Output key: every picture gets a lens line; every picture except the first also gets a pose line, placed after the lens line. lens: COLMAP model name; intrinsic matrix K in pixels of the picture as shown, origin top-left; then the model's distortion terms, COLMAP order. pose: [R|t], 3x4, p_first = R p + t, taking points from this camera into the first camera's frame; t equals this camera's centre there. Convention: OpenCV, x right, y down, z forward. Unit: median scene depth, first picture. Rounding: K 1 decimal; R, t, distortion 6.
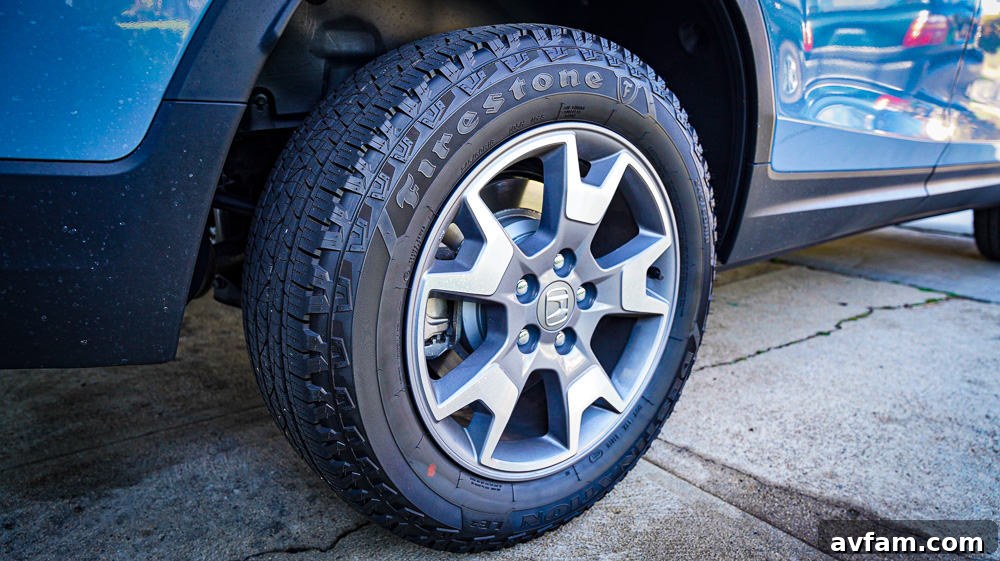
lens RADIAL K [[707.5, 0, 496.5], [0, 707.5, 286.9], [0, 0, 1]] dist [-0.182735, 0.140496]
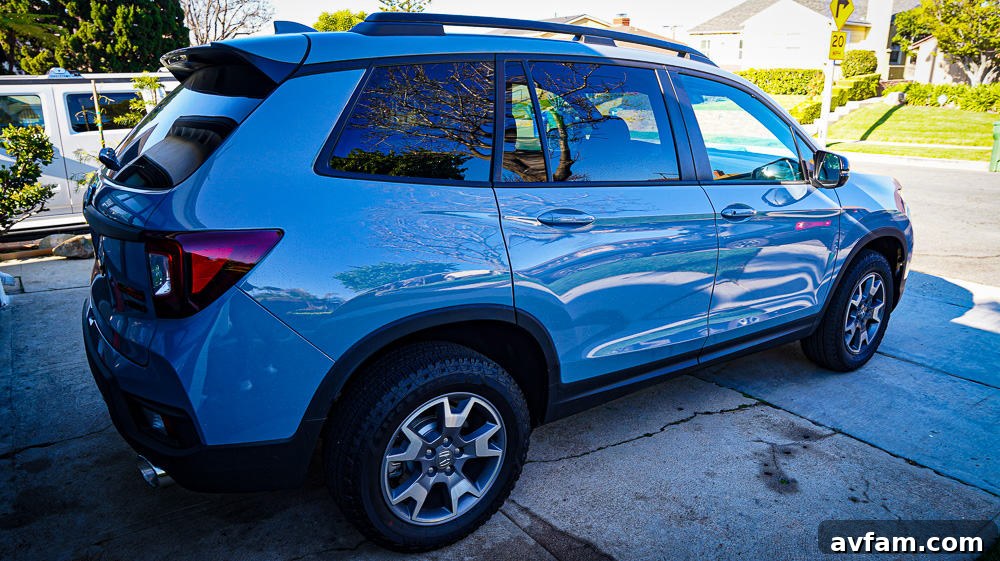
lens RADIAL K [[707.5, 0, 496.5], [0, 707.5, 286.9], [0, 0, 1]] dist [-0.182735, 0.140496]
pose [[0.997643, 0.015919, -0.066742, 0.406622], [-0.015506, 0.999857, 0.006698, -0.573725], [0.066839, -0.005647, 0.997748, -1.393123]]
